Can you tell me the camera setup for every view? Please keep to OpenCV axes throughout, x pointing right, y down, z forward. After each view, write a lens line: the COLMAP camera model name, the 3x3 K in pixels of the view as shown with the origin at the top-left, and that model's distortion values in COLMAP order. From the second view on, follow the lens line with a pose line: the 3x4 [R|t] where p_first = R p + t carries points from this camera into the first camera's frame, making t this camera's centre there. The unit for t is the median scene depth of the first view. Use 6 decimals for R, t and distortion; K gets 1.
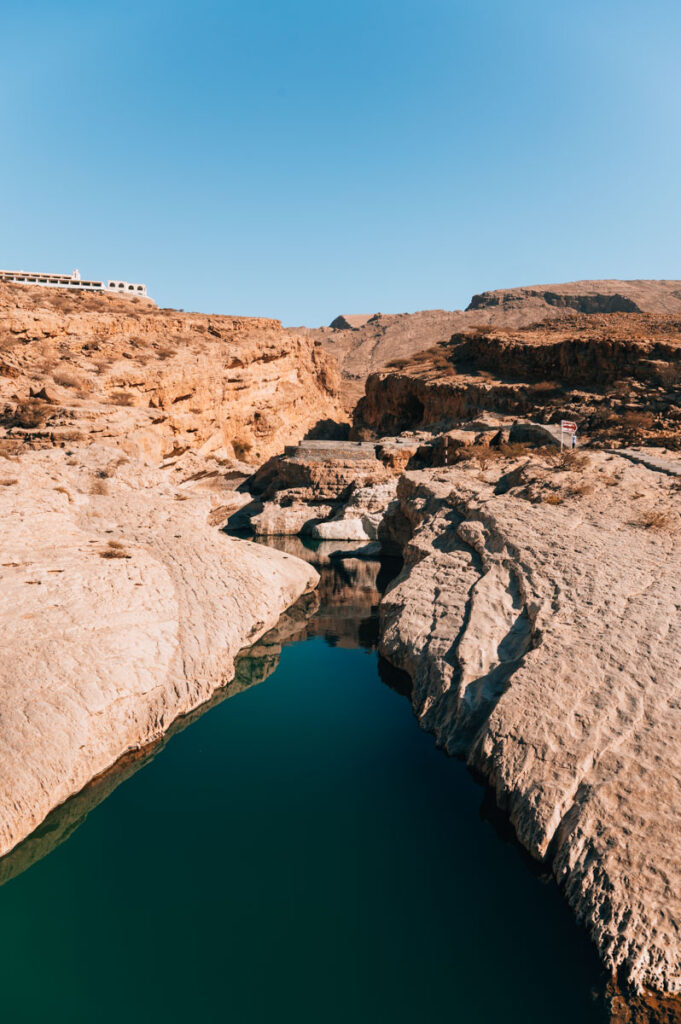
lens RADIAL K [[684.9, 0, 351.3], [0, 684.9, 517.1], [0, 0, 1]] dist [-0.003283, 0.004928]
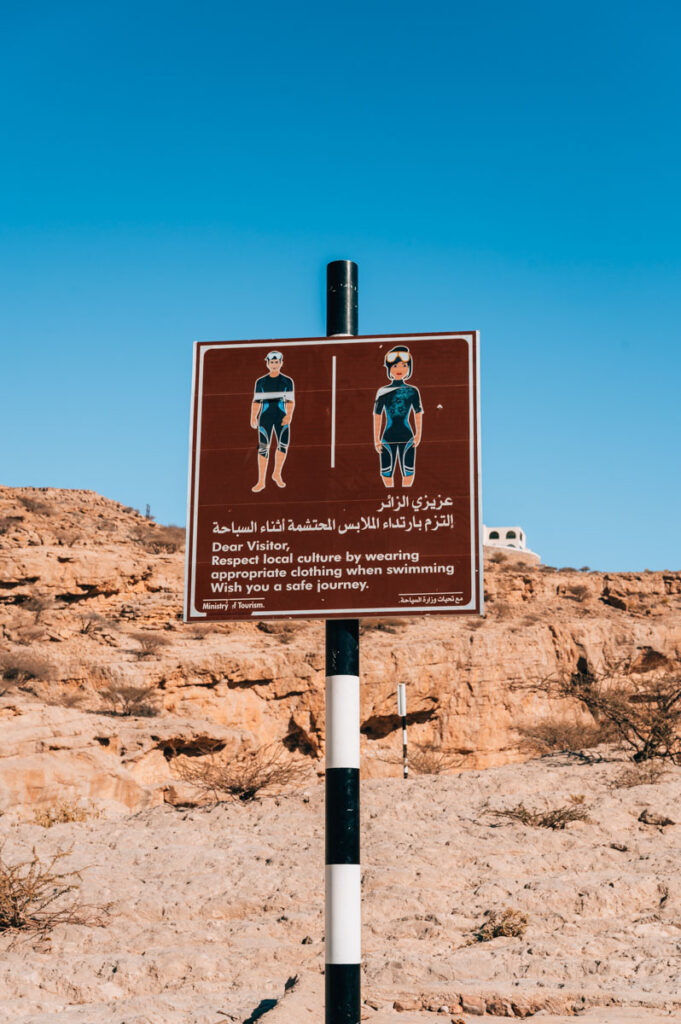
lens RADIAL K [[1460.2, 0, 341.3], [0, 1460.2, 510.9], [0, 0, 1]] dist [-0.039141, 0.000000]
pose [[0.906990, -0.092858, -0.410789, 0.094690], [-0.048734, 0.945697, -0.321375, 0.003677], [0.418324, 0.311504, 0.853212, 0.108699]]
